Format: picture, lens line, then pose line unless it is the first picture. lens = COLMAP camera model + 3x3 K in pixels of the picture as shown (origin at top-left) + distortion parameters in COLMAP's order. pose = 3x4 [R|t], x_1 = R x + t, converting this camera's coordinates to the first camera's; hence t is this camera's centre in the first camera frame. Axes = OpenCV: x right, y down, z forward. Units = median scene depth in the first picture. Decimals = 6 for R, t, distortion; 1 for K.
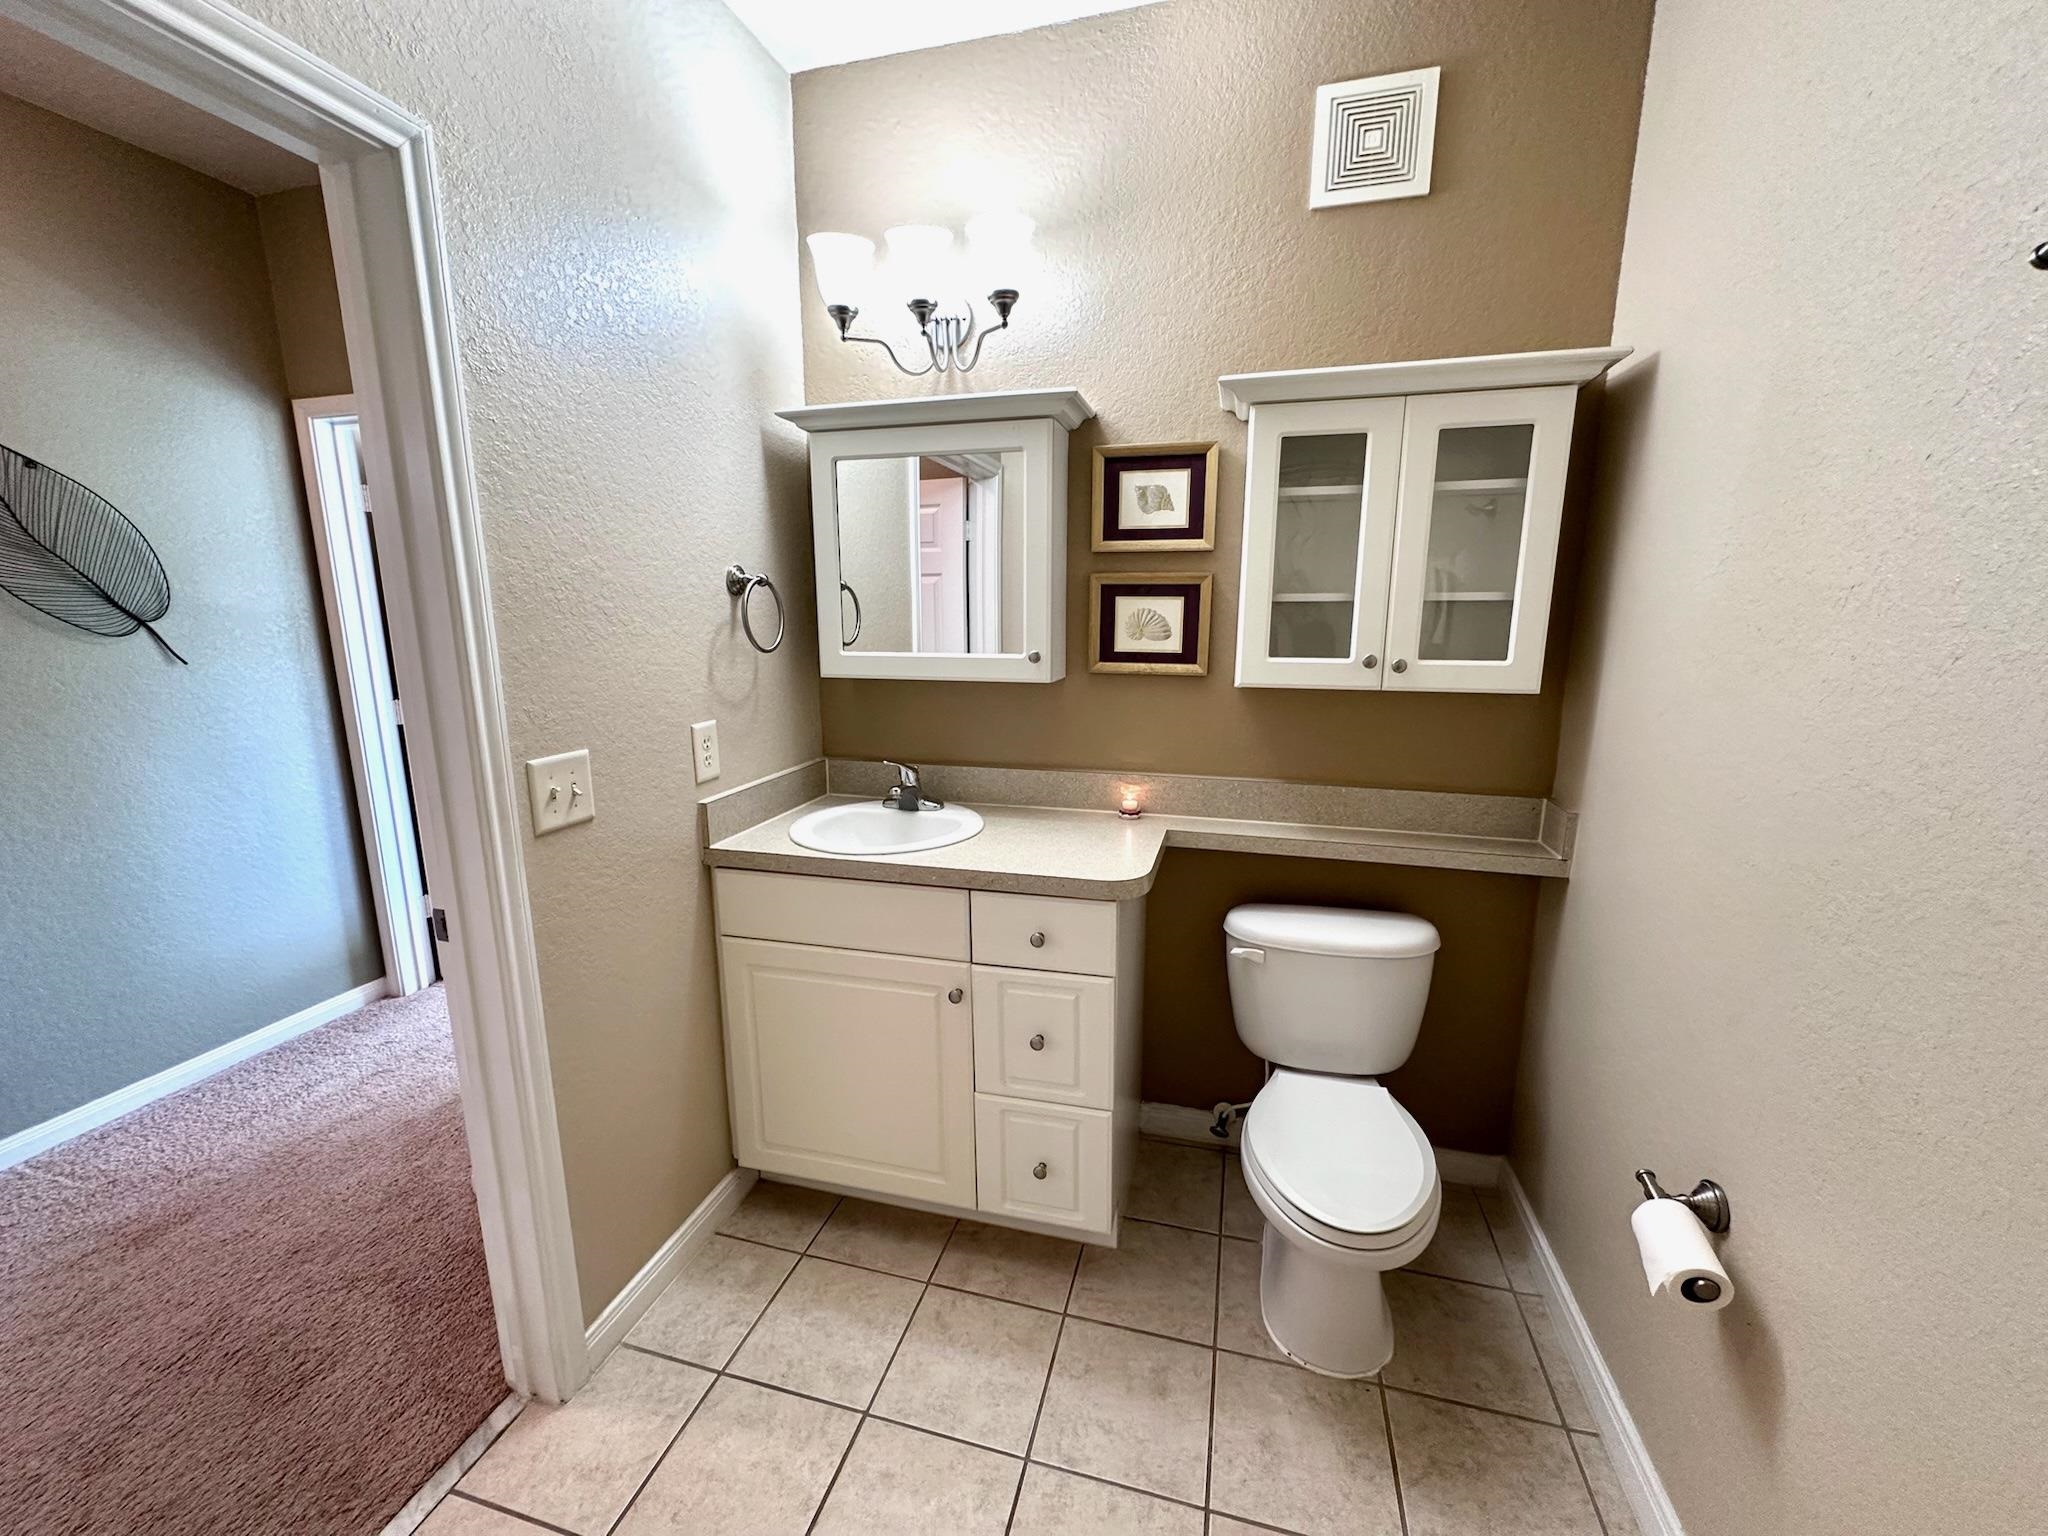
lens RADIAL K [[814.4, 0, 1020.4], [0, 814.4, 769.7], [0, 0, 1]] dist [-0.002232, 0.000804]
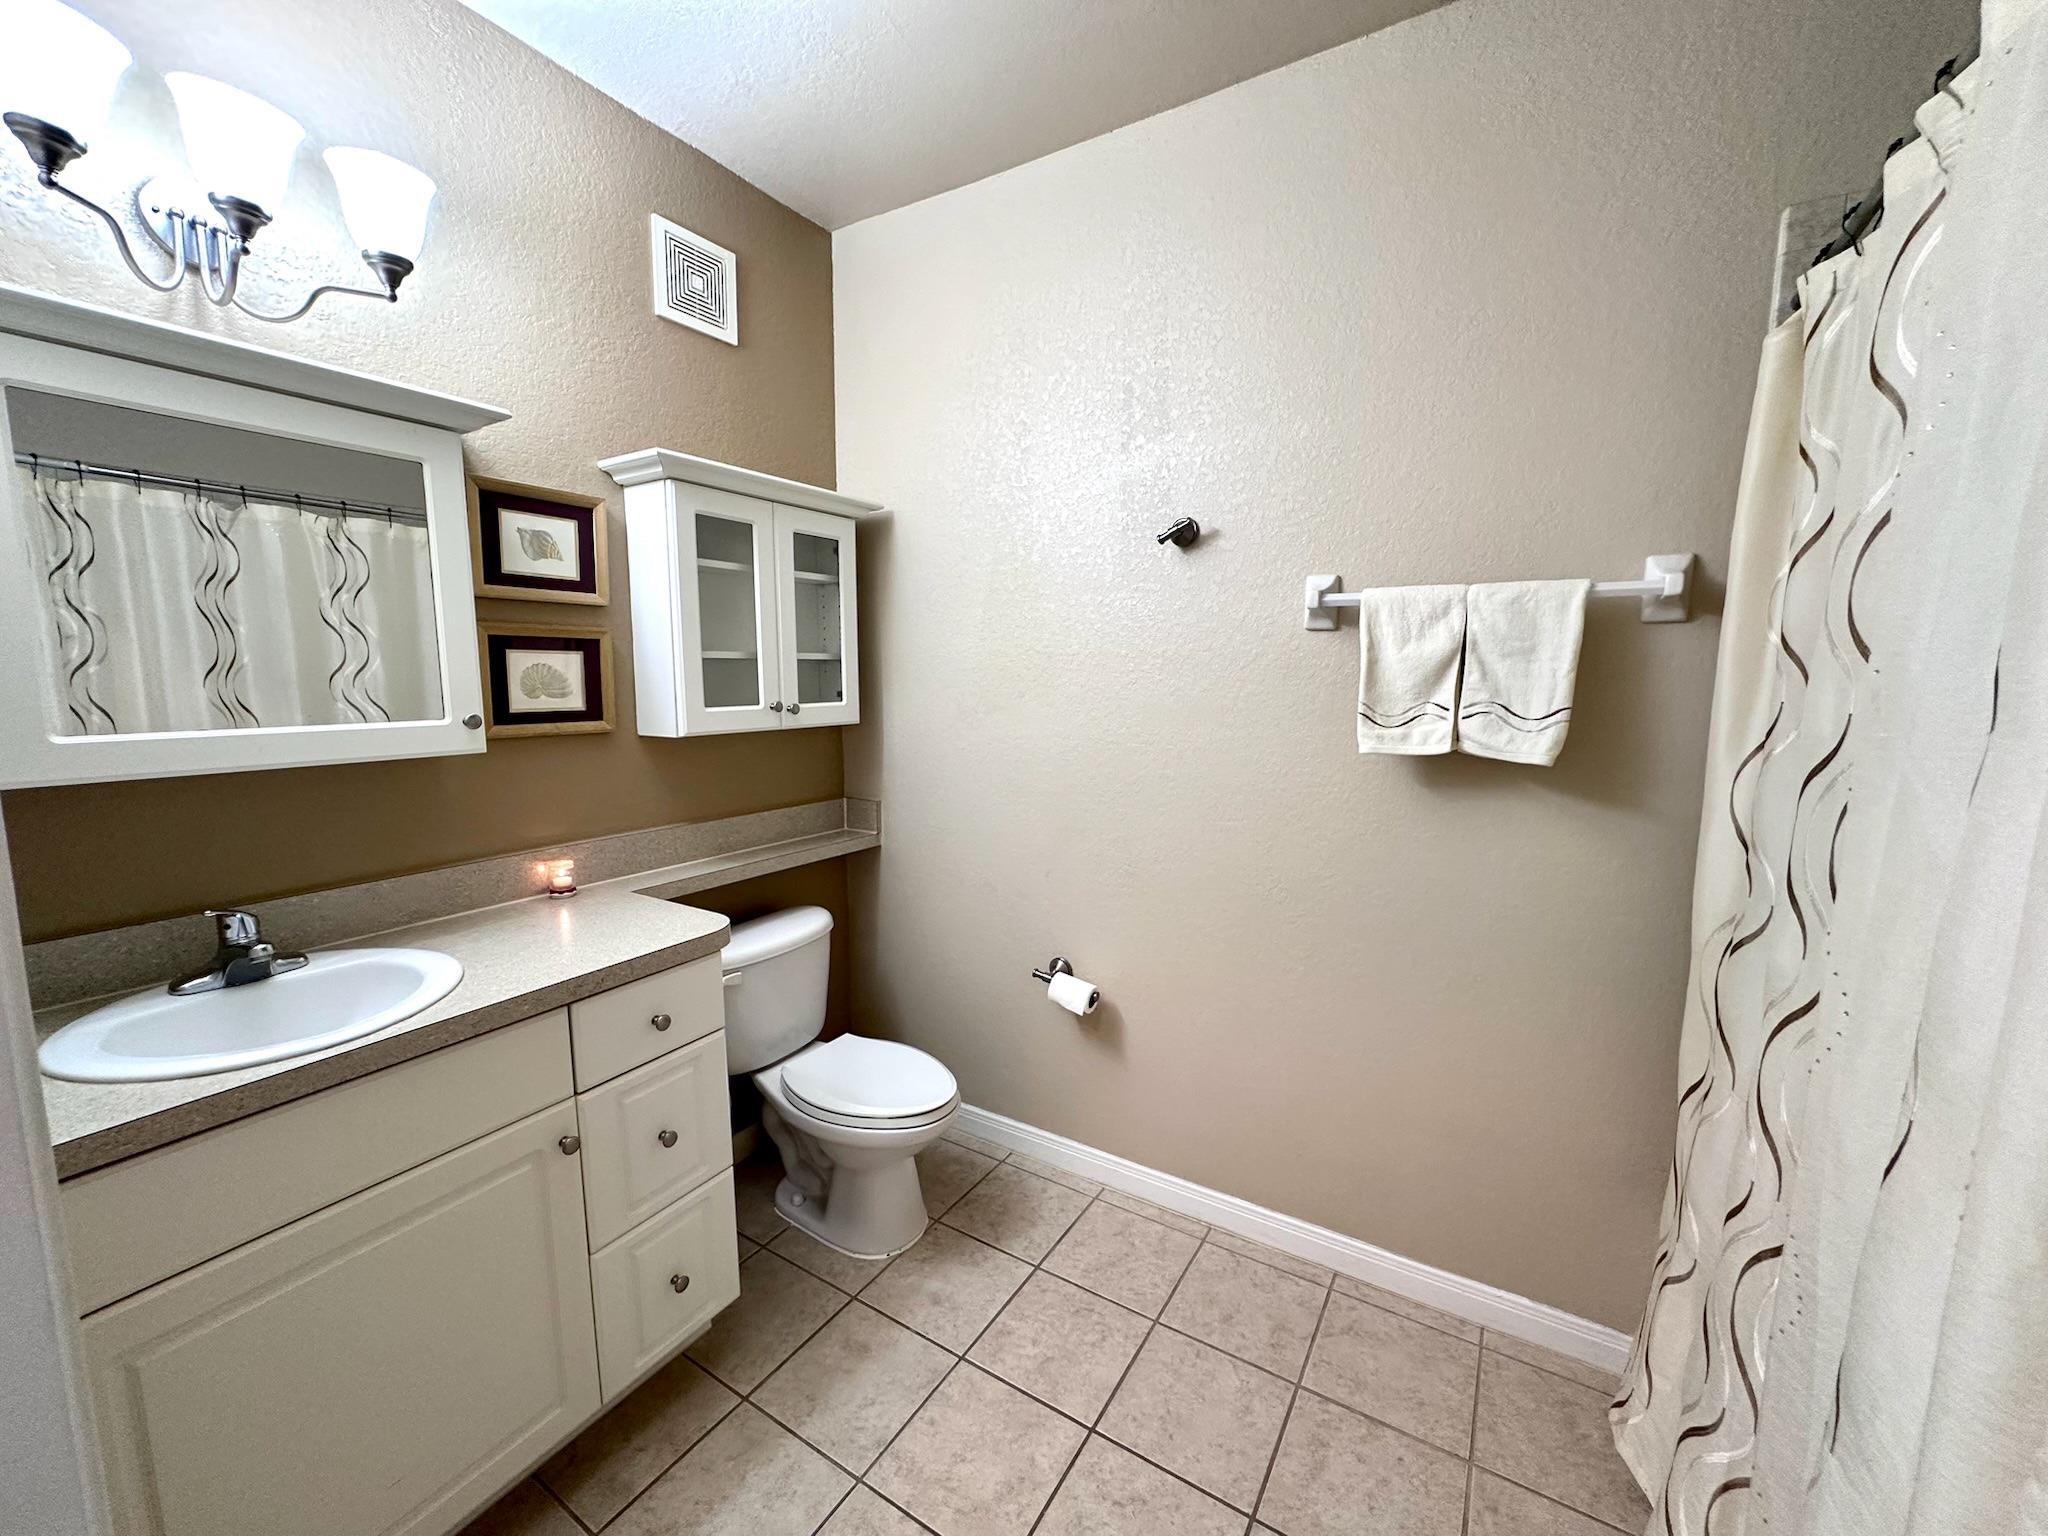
lens RADIAL K [[814.4, 0, 1019.3], [0, 814.4, 770.9], [0, 0, 1]] dist [-0.002232, 0.000804]
pose [[0.288816, -0.115784, 0.950357, -0.601336], [0.186743, 0.980406, 0.062693, -0.041845], [-0.938995, 0.159366, 0.304779, 0.265019]]
